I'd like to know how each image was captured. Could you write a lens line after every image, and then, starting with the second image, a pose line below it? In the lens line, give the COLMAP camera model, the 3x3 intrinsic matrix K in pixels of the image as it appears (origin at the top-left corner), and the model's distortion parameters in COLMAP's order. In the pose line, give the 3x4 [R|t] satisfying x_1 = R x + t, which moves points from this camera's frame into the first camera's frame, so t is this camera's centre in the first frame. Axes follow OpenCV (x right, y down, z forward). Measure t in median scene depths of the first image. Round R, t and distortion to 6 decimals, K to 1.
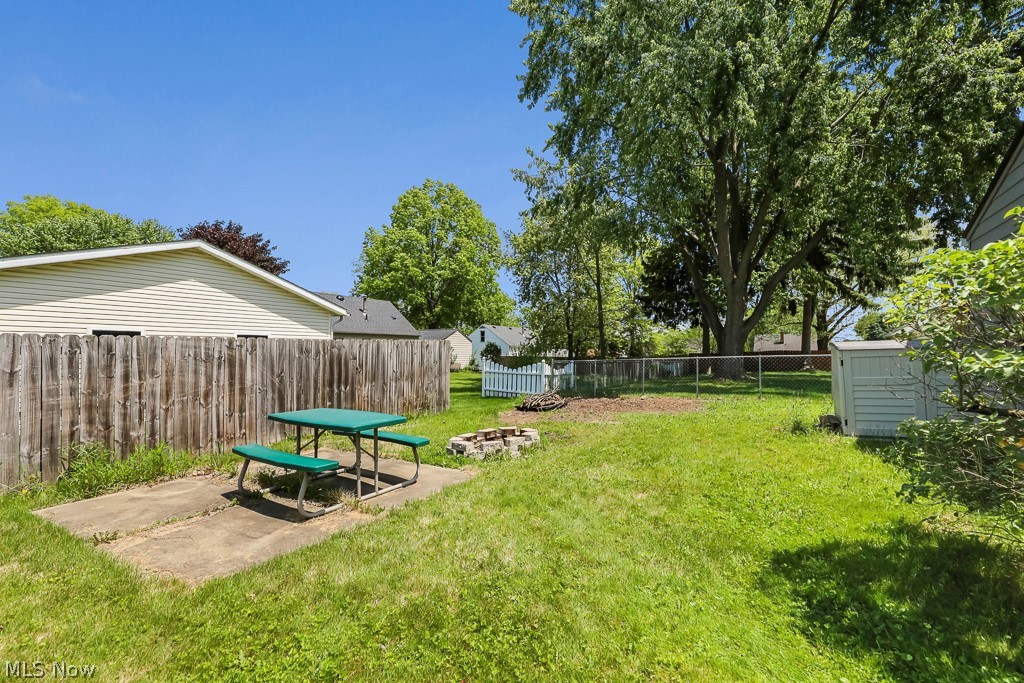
lens RADIAL K [[431.1, 0, 508.8], [0, 431.1, 353.2], [0, 0, 1]] dist [0.000132, 0.000026]
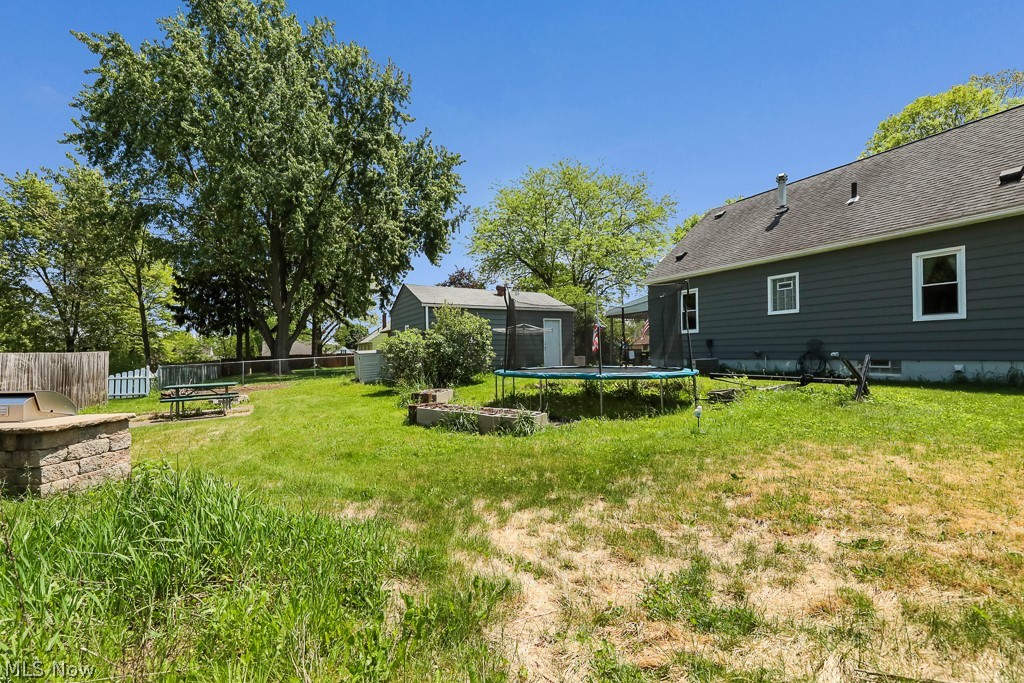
lens RADIAL K [[425.4, 0, 511.3], [0, 425.4, 361.1], [0, 0, 1]] dist [0.000245, 0.000027]
pose [[0.477084, -0.024774, 0.878508, -0.227048], [0.017855, 0.999670, 0.018494, -0.001120], [-0.878676, 0.006862, 0.477369, -0.232521]]
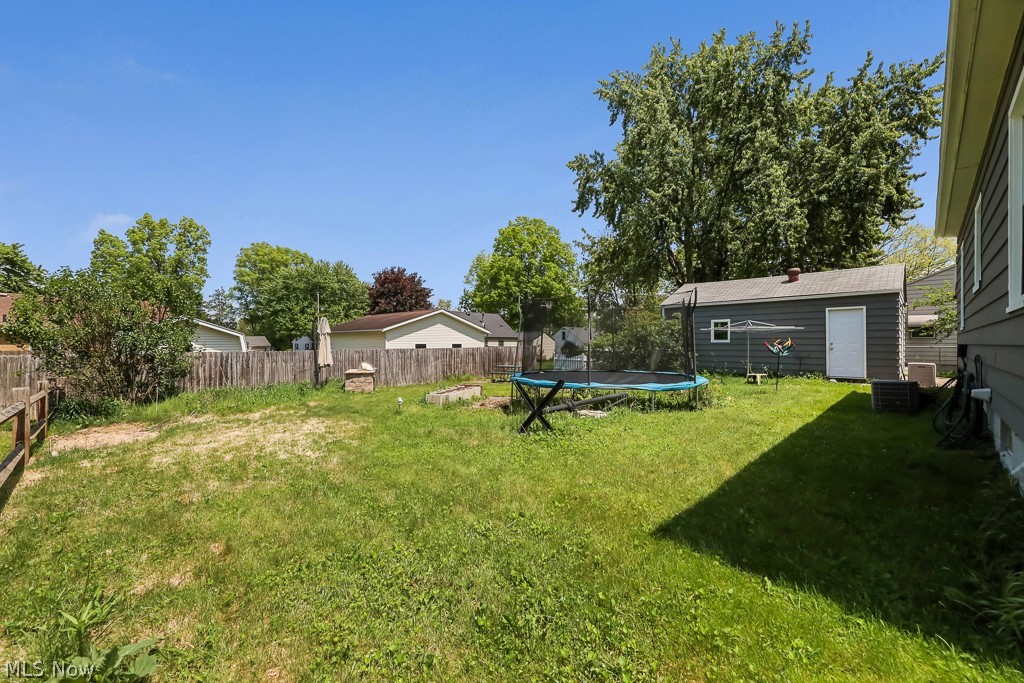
lens RADIAL K [[417.7, 0, 509.9], [0, 417.7, 344.9], [0, 0, 1]] dist [0.000323, 0.000046]
pose [[0.977862, -0.010352, -0.208997, 0.070037], [0.009142, 0.999935, -0.006753, -0.006138], [0.209053, 0.004693, 0.977893, -0.445857]]
